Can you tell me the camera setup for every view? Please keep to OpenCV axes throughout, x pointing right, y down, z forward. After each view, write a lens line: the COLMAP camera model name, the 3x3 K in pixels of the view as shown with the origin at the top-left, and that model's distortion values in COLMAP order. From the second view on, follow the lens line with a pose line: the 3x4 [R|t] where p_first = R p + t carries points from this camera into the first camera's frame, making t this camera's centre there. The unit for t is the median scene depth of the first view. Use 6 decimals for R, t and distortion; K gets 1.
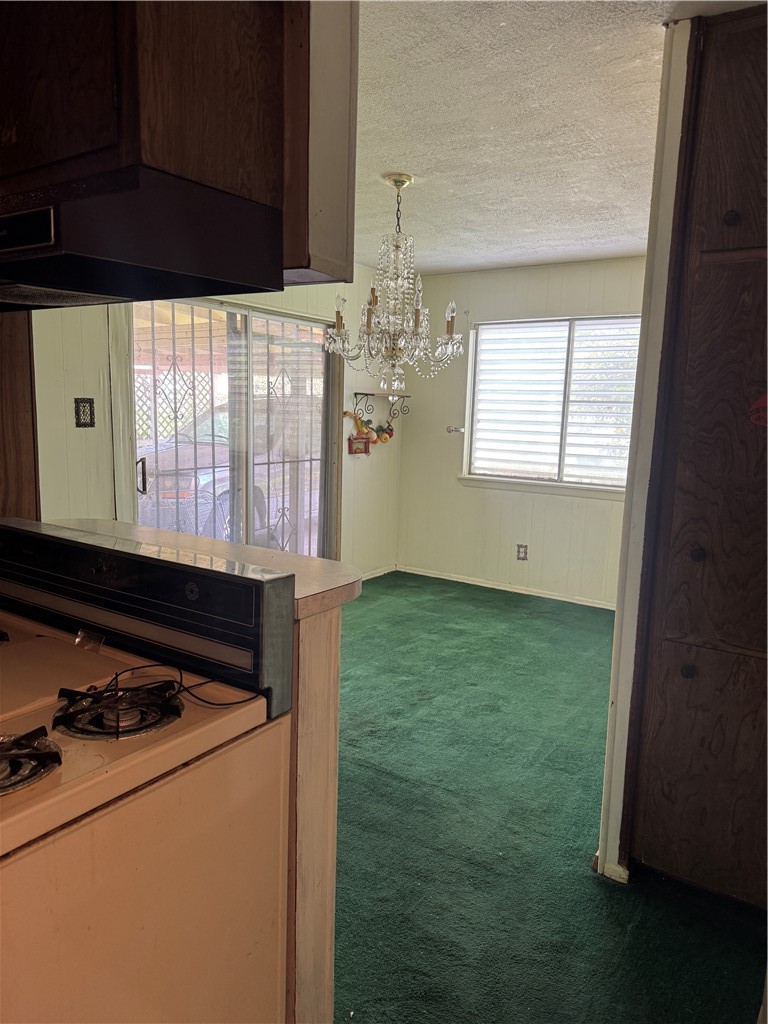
lens RADIAL K [[717.5, 0, 398.0], [0, 717.5, 517.7], [0, 0, 1]] dist [0.180488, -0.352195]
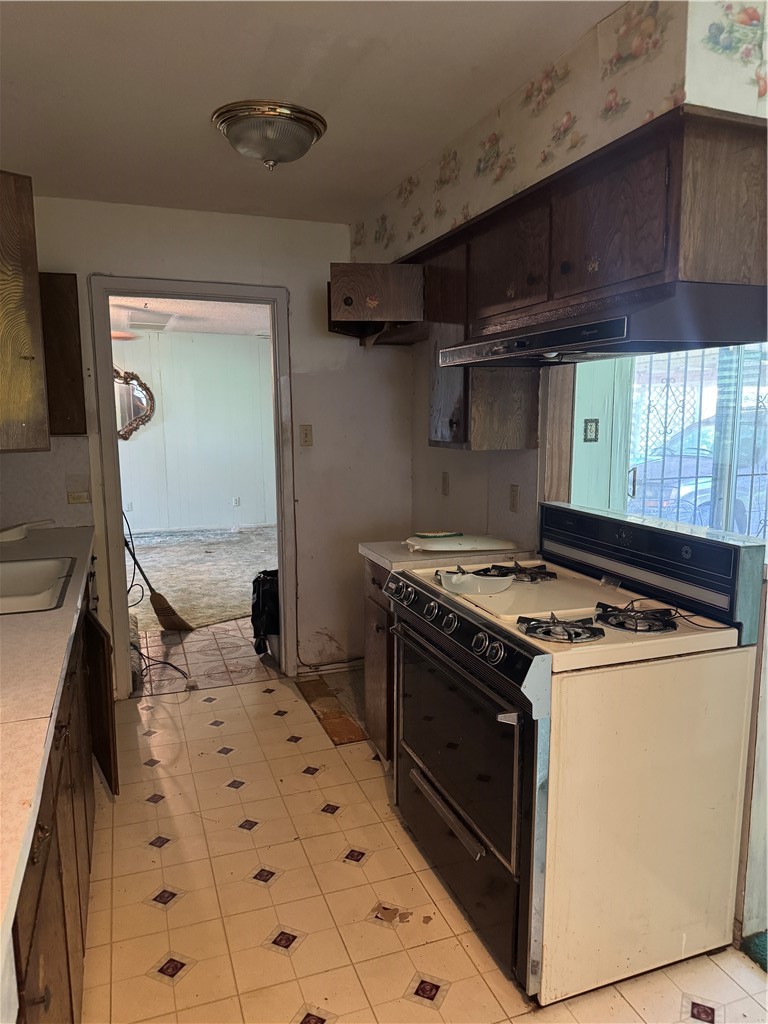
lens RADIAL K [[717.5, 0, 398.0], [0, 717.5, 517.7], [0, 0, 1]] dist [0.180488, -0.352195]
pose [[0.808876, 0.052110, -0.585666, 0.026057], [-0.064093, 0.997944, 0.000272, 0.017721], [0.584476, 0.037317, 0.810552, -0.131968]]
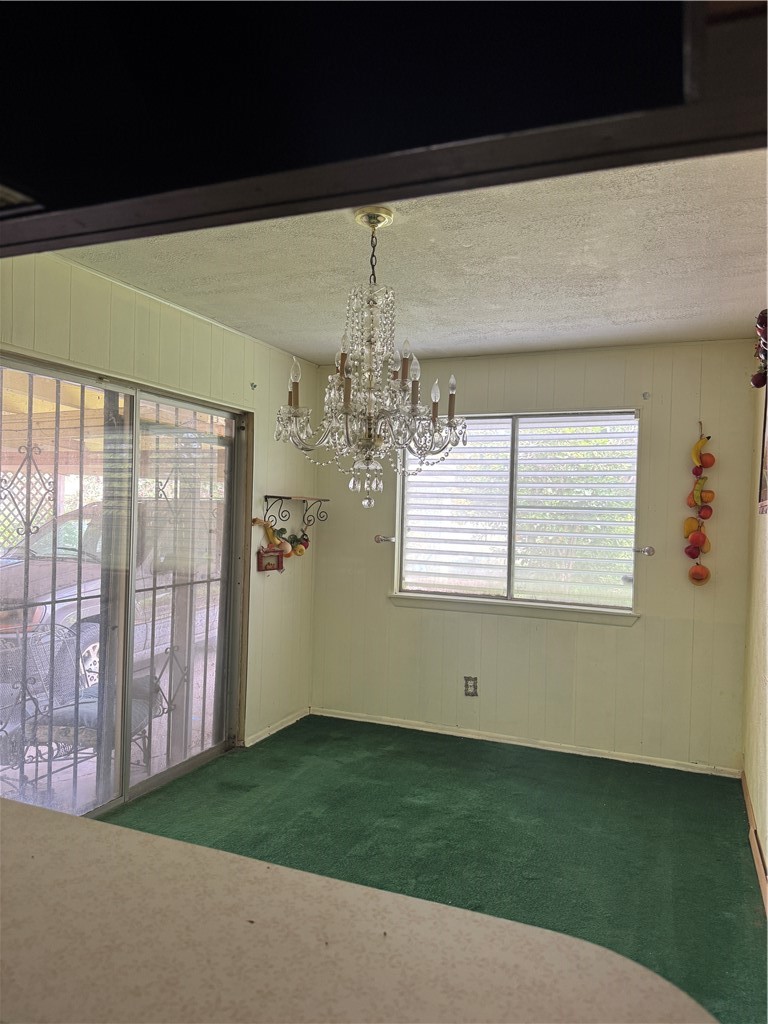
lens RADIAL K [[717.5, 0, 398.0], [0, 717.5, 517.7], [0, 0, 1]] dist [0.180488, -0.352195]
pose [[0.979154, -0.004849, 0.203060, -0.080442], [0.033138, 0.990135, -0.136145, -0.034482], [-0.200396, 0.140036, 0.969655, 0.193481]]
